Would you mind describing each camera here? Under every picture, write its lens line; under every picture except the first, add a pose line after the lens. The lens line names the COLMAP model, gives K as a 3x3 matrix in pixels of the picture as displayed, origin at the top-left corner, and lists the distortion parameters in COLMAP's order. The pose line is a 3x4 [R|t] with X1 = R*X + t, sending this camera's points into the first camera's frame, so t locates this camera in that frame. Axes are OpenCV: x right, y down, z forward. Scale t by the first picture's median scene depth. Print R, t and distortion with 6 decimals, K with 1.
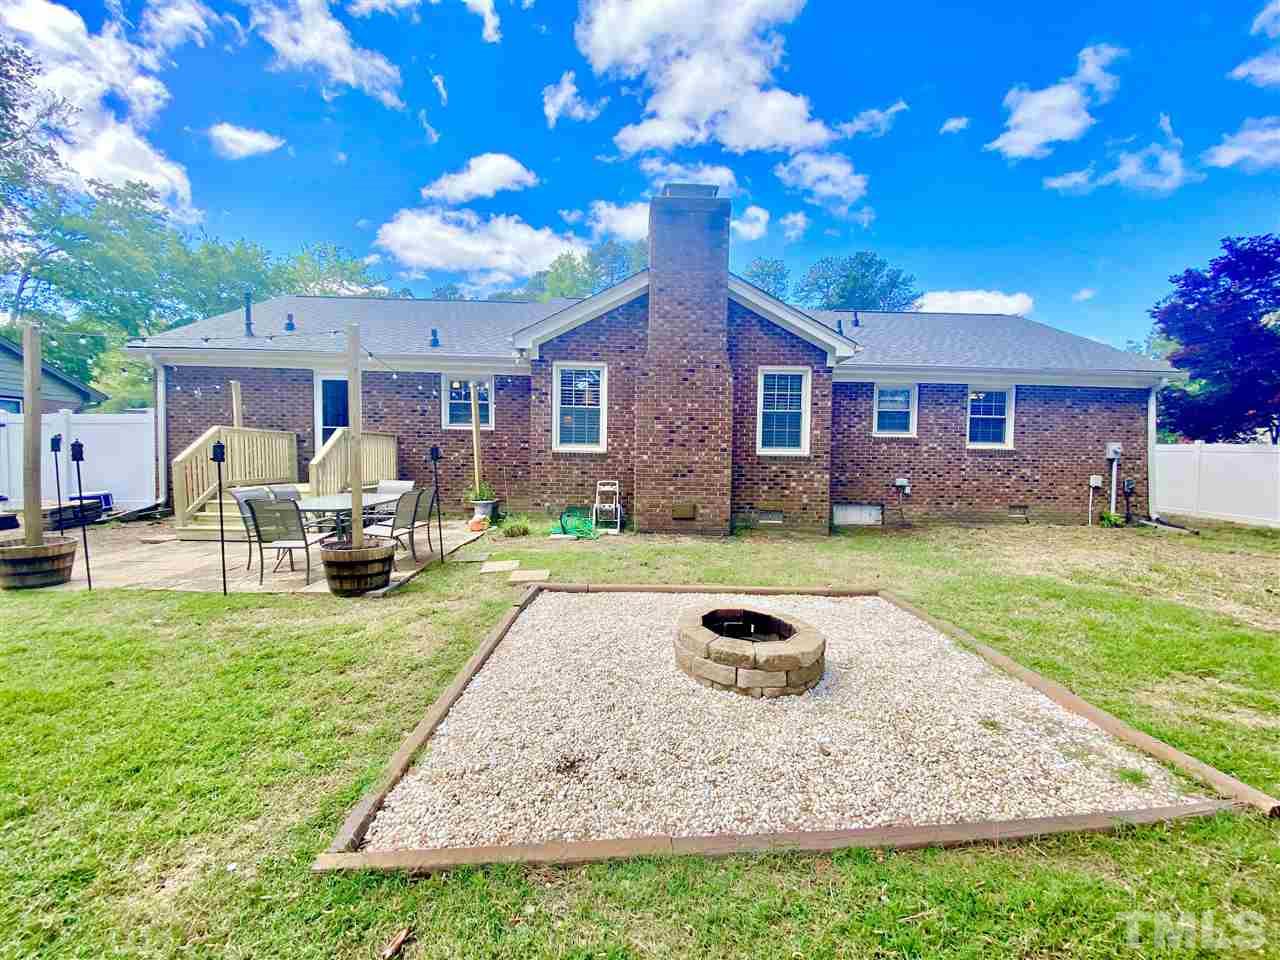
lens RADIAL K [[518.1, 0, 634.0], [0, 518.1, 476.0], [0, 0, 1]] dist [-0.010008, 0.000101]
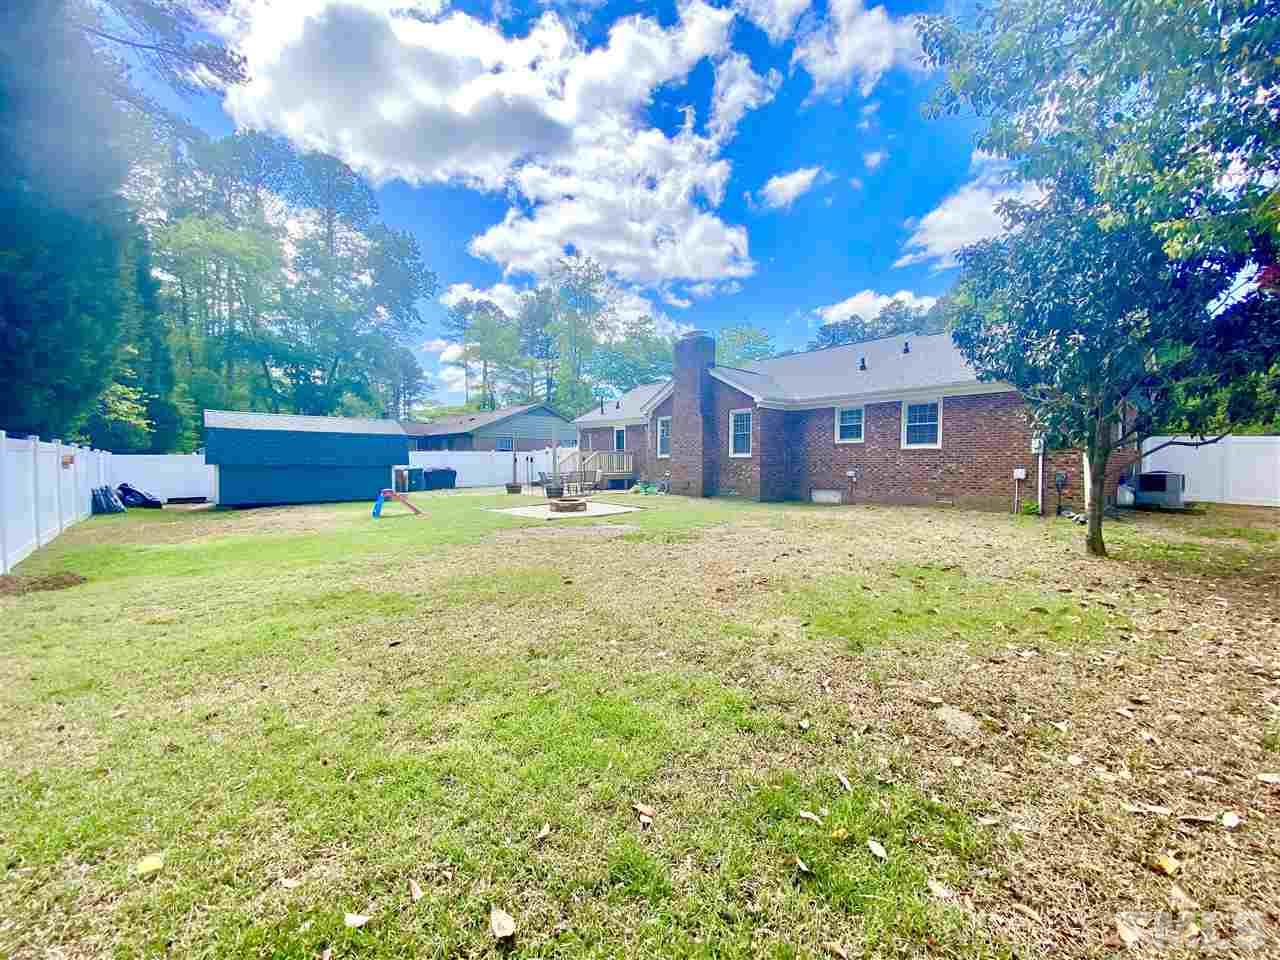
lens RADIAL K [[518.1, 0, 634.0], [0, 518.1, 476.0], [0, 0, 1]] dist [-0.010008, 0.000101]
pose [[0.616478, 0.005978, -0.787350, 1.268448], [-0.020004, 0.999767, -0.008071, 0.040527], [0.787118, 0.020726, 0.616454, -0.362309]]
